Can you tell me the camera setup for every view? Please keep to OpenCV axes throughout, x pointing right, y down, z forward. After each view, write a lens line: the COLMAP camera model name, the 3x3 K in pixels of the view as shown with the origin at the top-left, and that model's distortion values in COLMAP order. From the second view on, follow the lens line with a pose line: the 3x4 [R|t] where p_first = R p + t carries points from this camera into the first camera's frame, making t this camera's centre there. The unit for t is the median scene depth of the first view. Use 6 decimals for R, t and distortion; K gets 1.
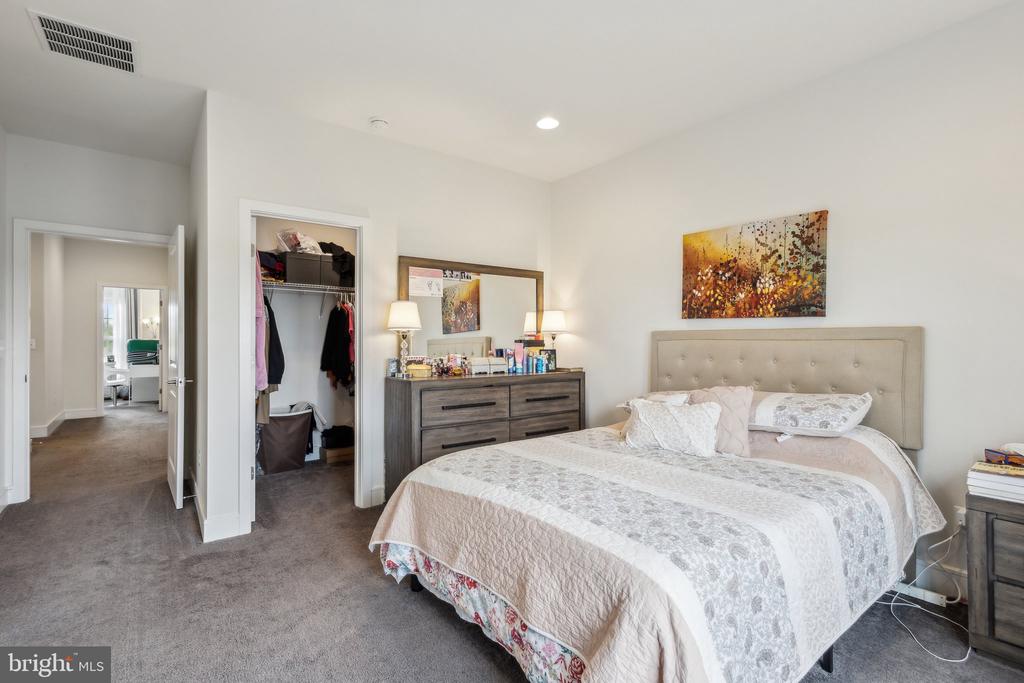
lens RADIAL K [[473.7, 0, 512.0], [0, 473.7, 341.5], [0, 0, 1]] dist [0.007841, -0.000520]
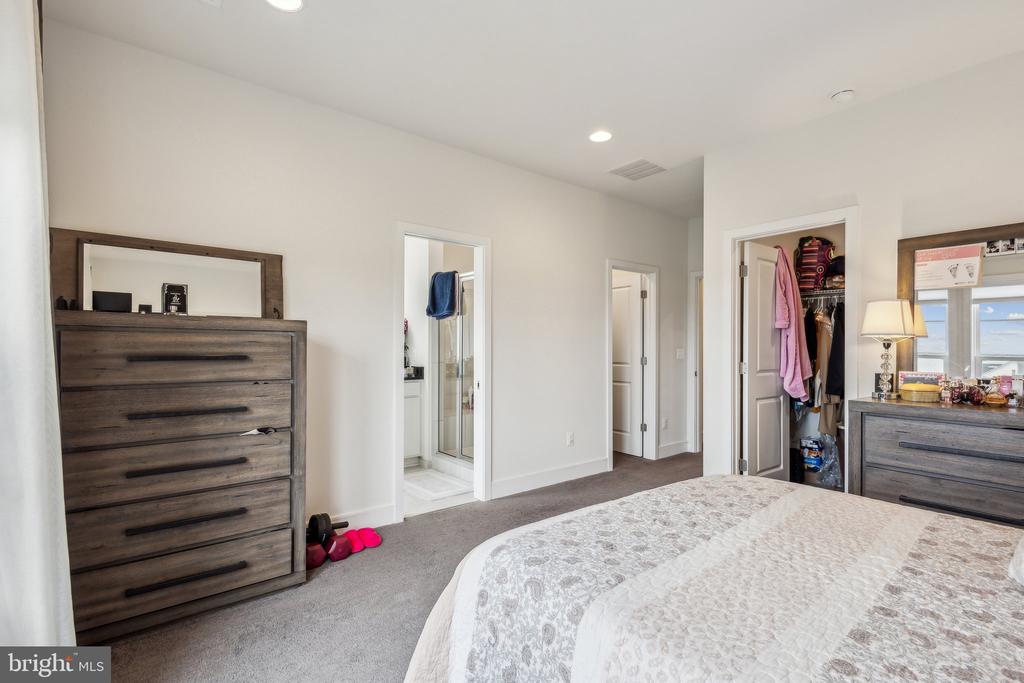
lens RADIAL K [[473.7, 0, 512.0], [0, 473.7, 341.5], [0, 0, 1]] dist [0.007841, -0.000520]
pose [[0.040270, -0.012220, -0.999114, 0.385760], [-0.008760, 0.999882, -0.012582, -0.001039], [0.999150, 0.009259, 0.040158, 0.261166]]
